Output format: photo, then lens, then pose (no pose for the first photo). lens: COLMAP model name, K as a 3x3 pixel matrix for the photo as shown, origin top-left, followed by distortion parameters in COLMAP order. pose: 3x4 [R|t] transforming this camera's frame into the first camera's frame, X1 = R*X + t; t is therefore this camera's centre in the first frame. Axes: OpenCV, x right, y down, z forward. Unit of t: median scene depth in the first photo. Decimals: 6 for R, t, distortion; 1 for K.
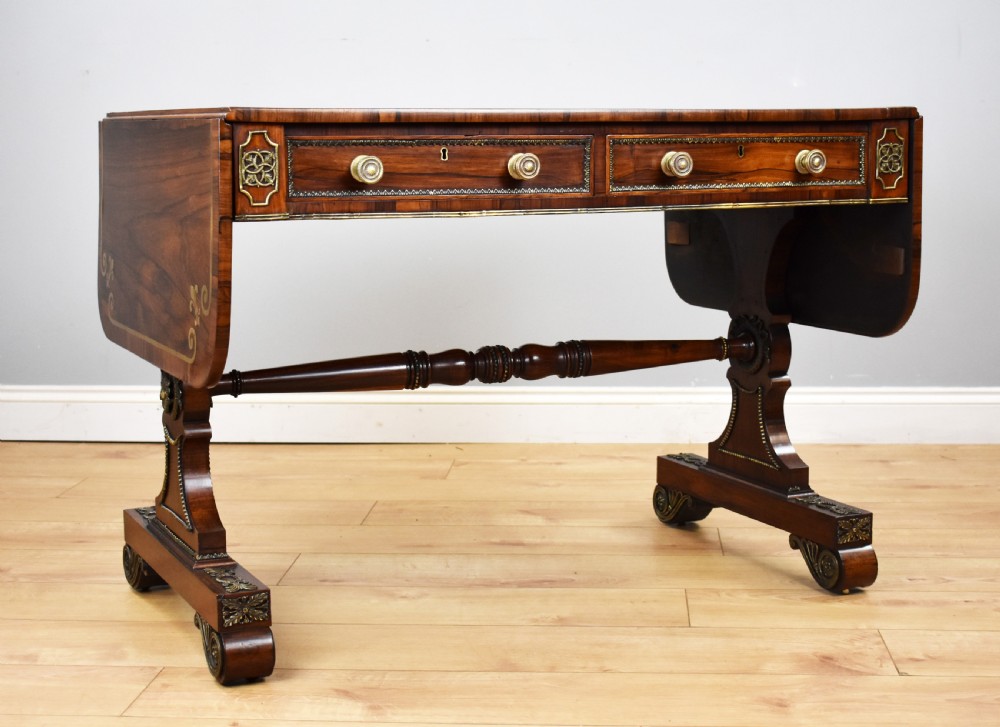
lens RADIAL K [[1679.6, 0, 539.8], [0, 1679.6, 362.9], [0, 0, 1]] dist [-0.032682, -0.060469]
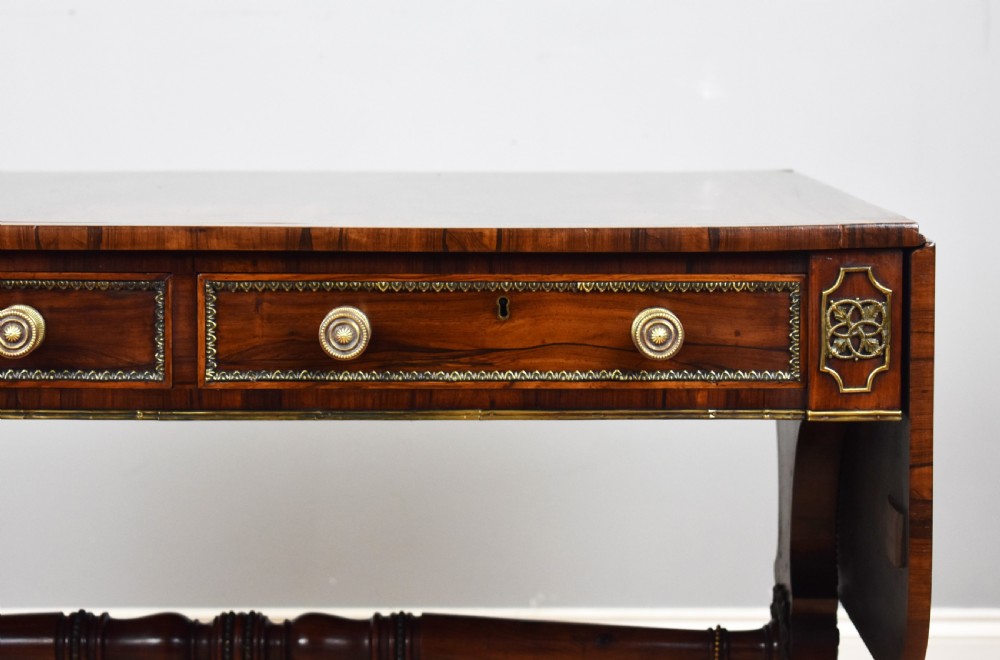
lens RADIAL K [[2424.5, 0, 500.0], [0, 2424.5, 330.0], [0, 0, 1]] dist [0.067718, 0.204988]
pose [[0.902590, 0.056531, -0.426773, 0.439712], [-0.068309, 0.997588, -0.012325, -0.112845], [0.425047, 0.040277, 0.904275, 0.347348]]
